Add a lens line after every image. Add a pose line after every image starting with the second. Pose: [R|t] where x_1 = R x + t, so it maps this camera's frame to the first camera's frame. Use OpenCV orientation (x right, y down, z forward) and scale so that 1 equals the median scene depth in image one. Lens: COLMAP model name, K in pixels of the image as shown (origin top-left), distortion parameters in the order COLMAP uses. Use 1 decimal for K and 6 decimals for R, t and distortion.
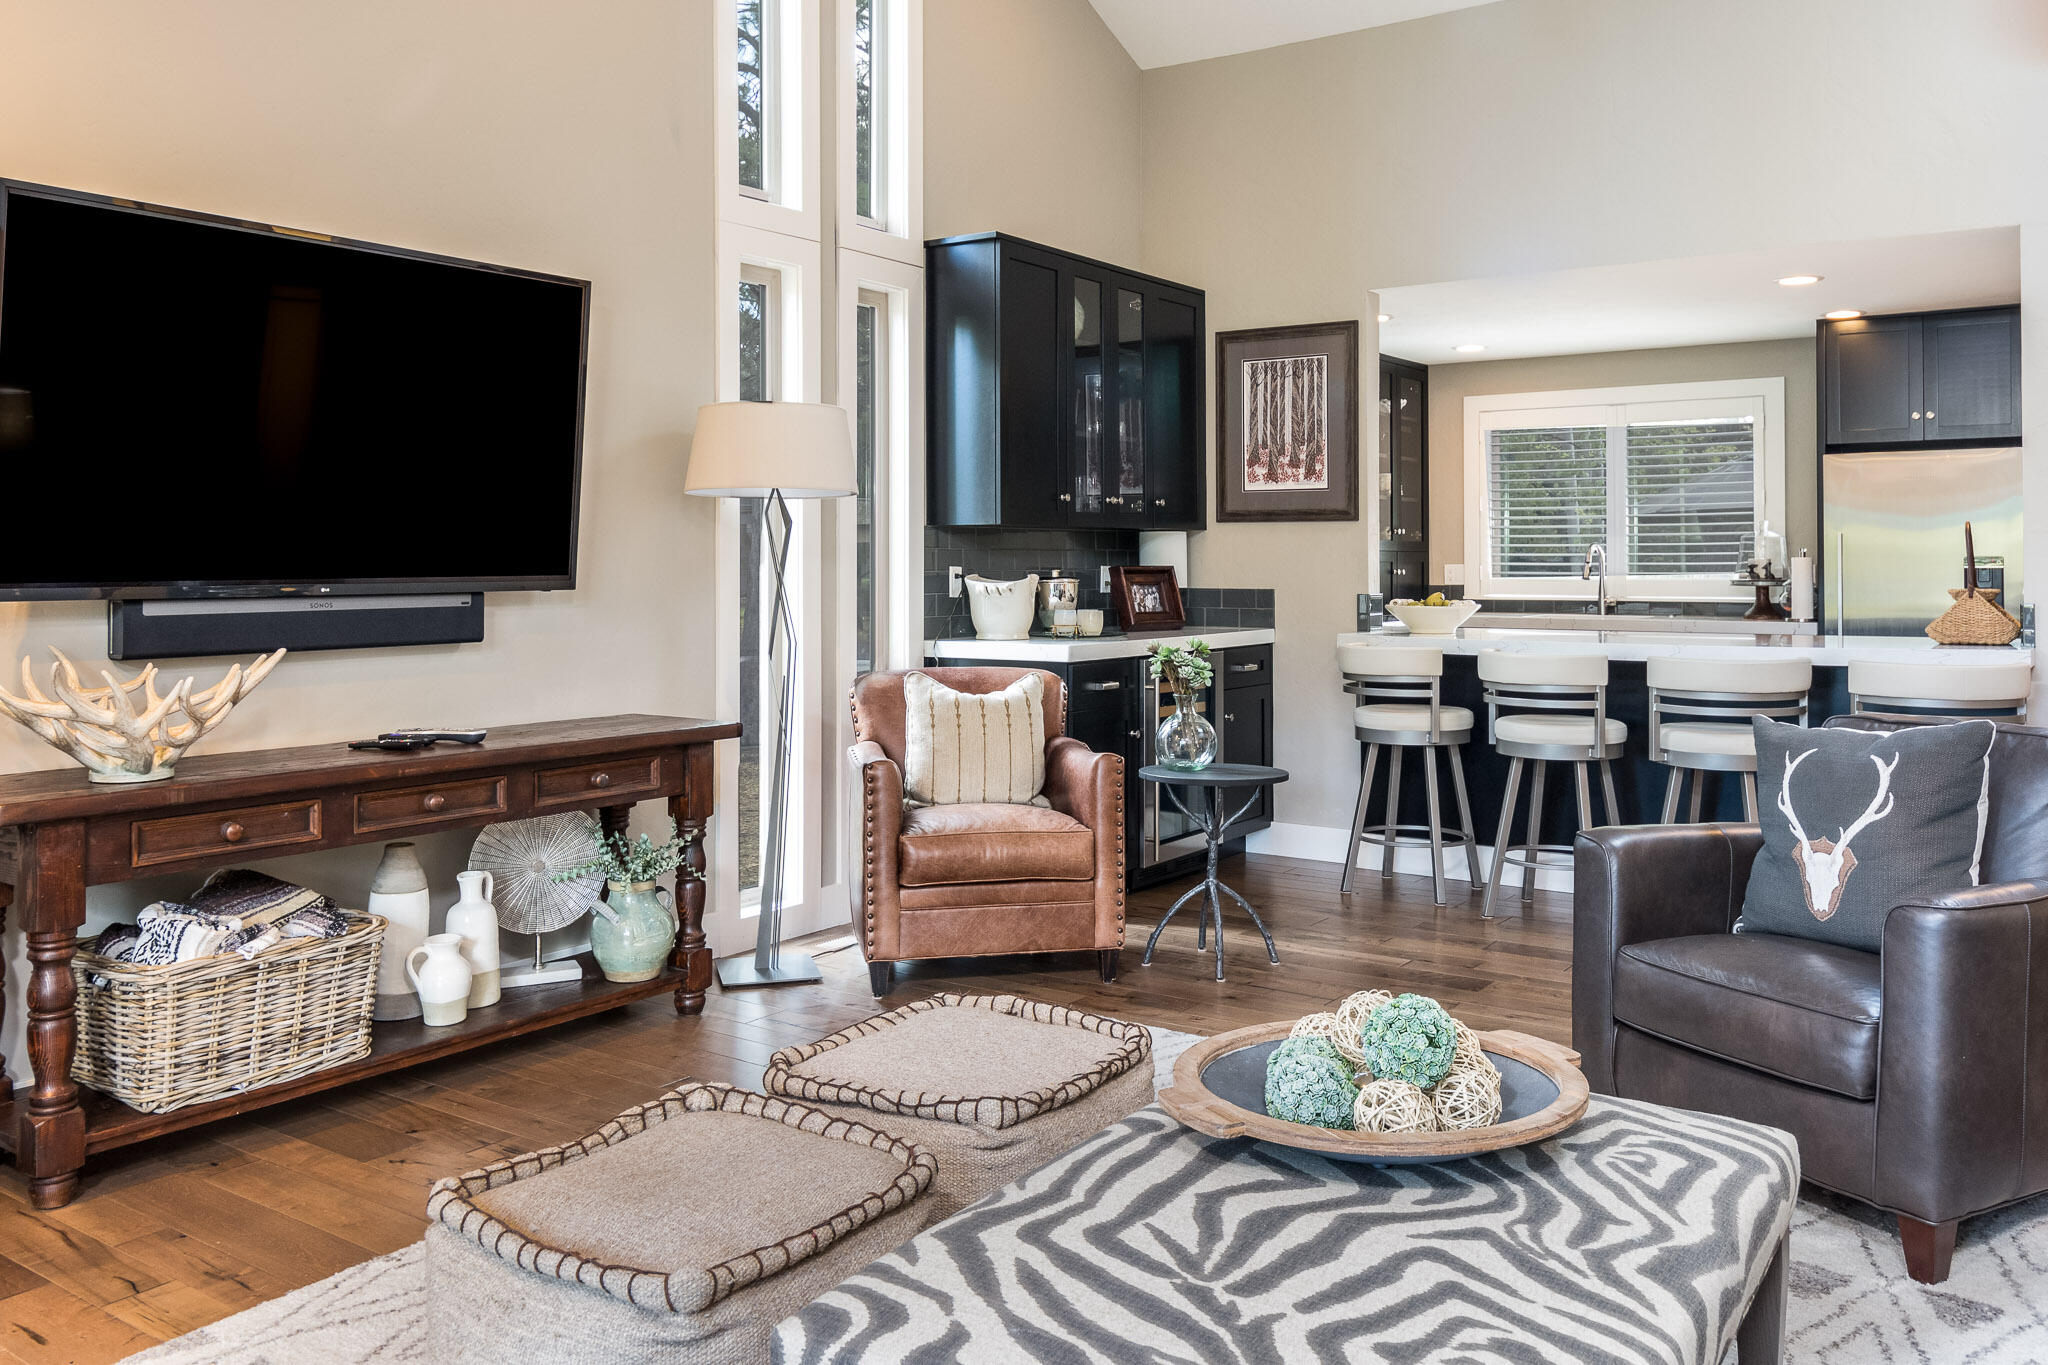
lens RADIAL K [[1659.4, 0, 1020.4], [0, 1659.4, 664.8], [0, 0, 1]] dist [-0.037095, 0.001626]
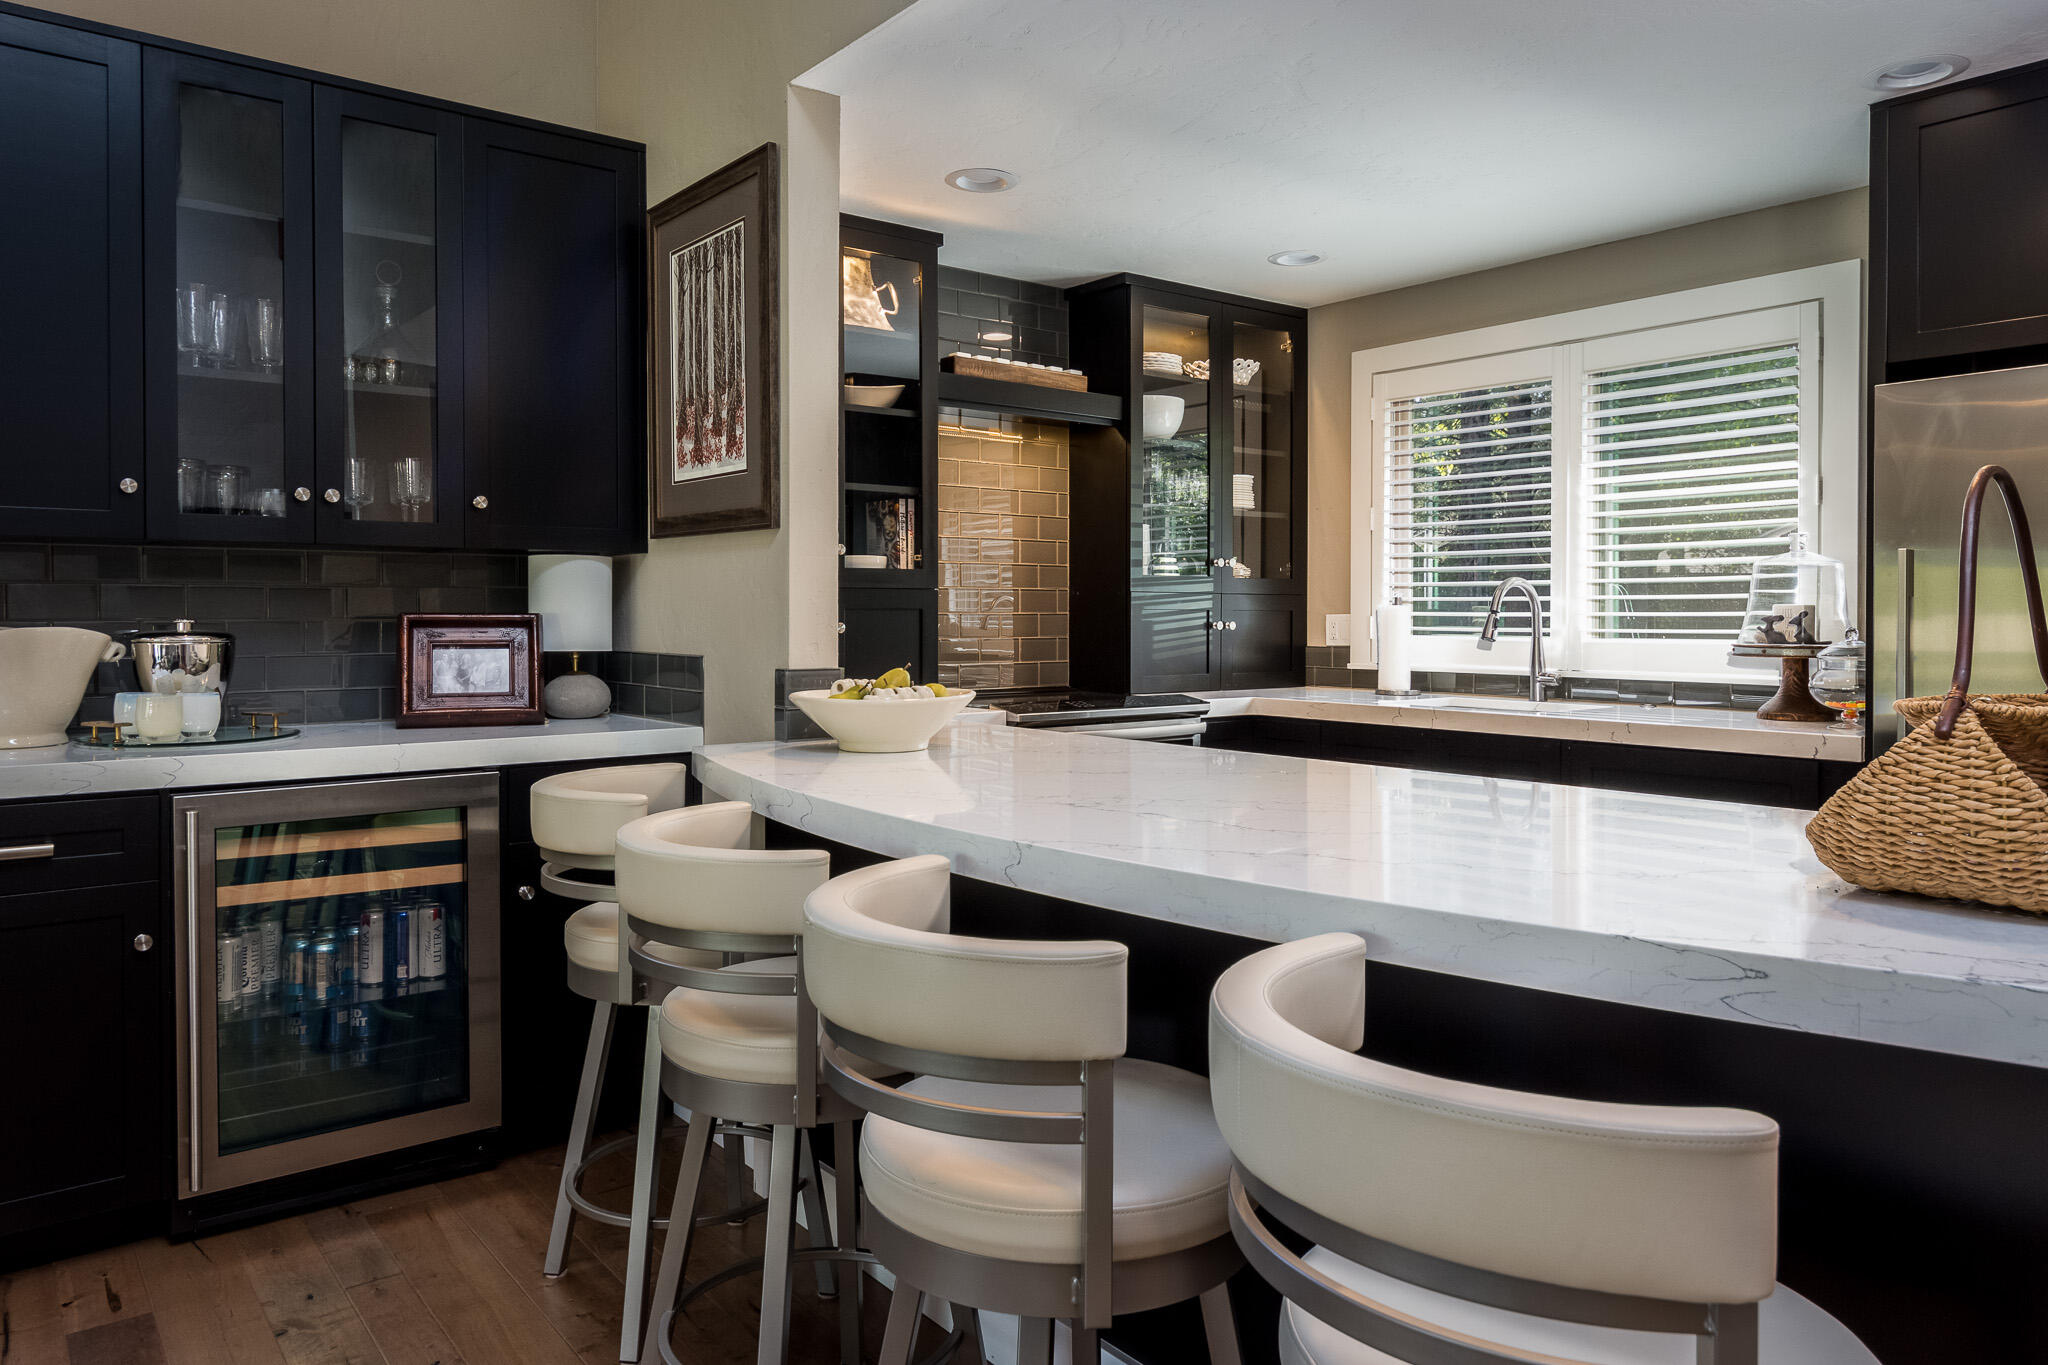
lens RADIAL K [[1371.5, 0, 1024.4], [0, 1371.5, 671.6], [0, 0, 1]] dist [-0.015759, -0.002283]
pose [[0.959536, 0.016462, -0.281105, 0.396389], [-0.021803, 0.999636, -0.015882, -0.036235], [0.280741, 0.021368, 0.959546, 0.602243]]
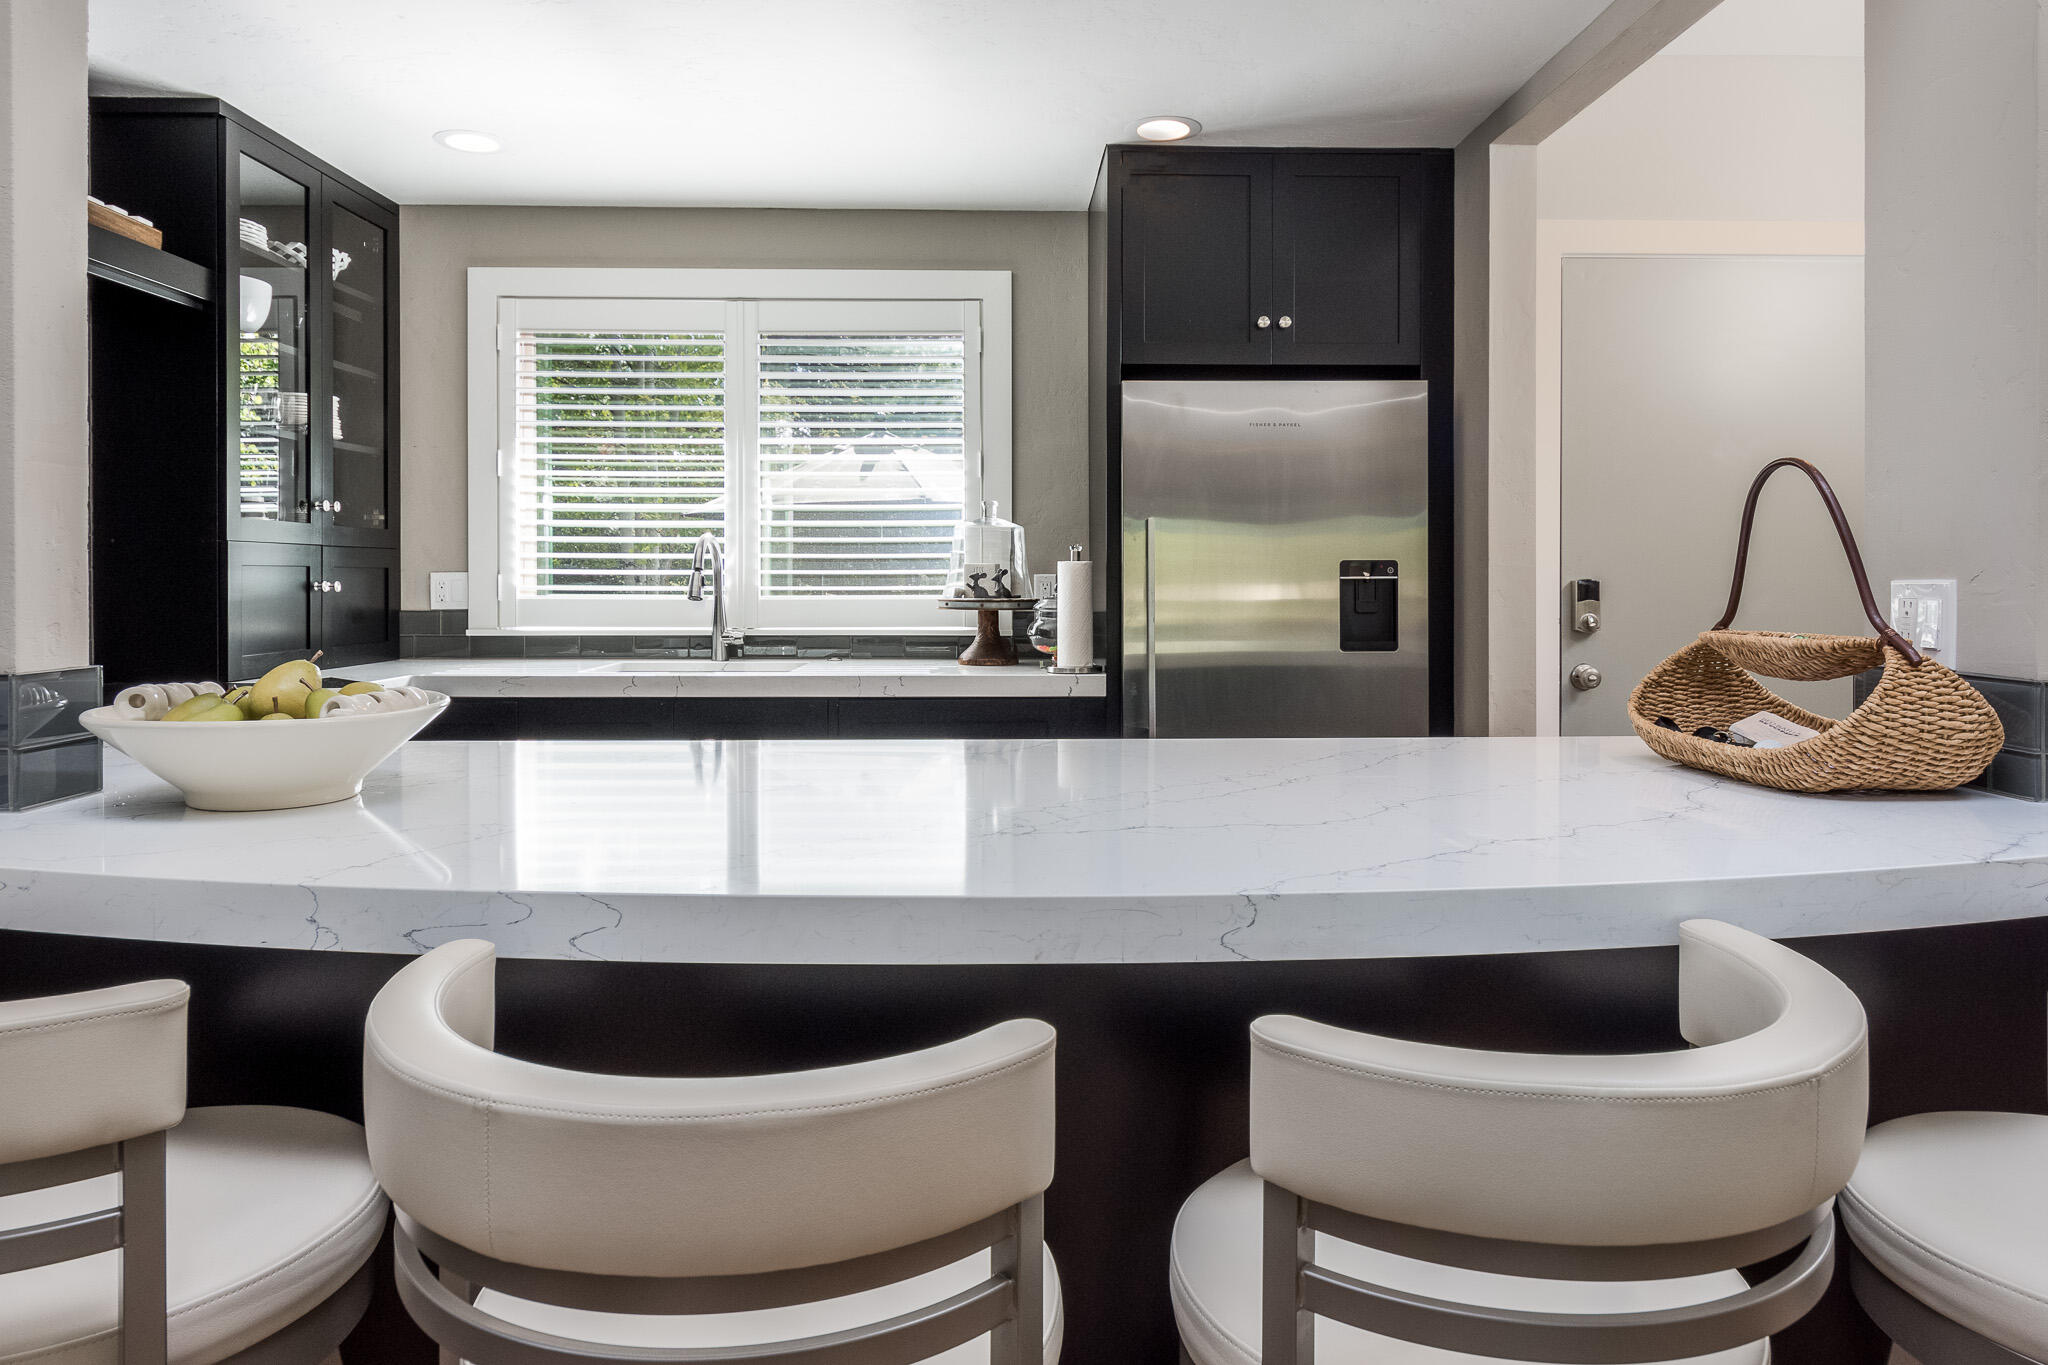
lens RADIAL K [[1277.0, 0, 1056.5], [0, 1277.0, 602.6], [0, 0, 1]] dist [-0.017355, 0.002267]
pose [[0.788190, -0.009389, 0.615361, 0.215044], [0.034000, 0.999021, -0.028306, -0.042614], [-0.614492, 0.043232, 0.787737, 0.725928]]
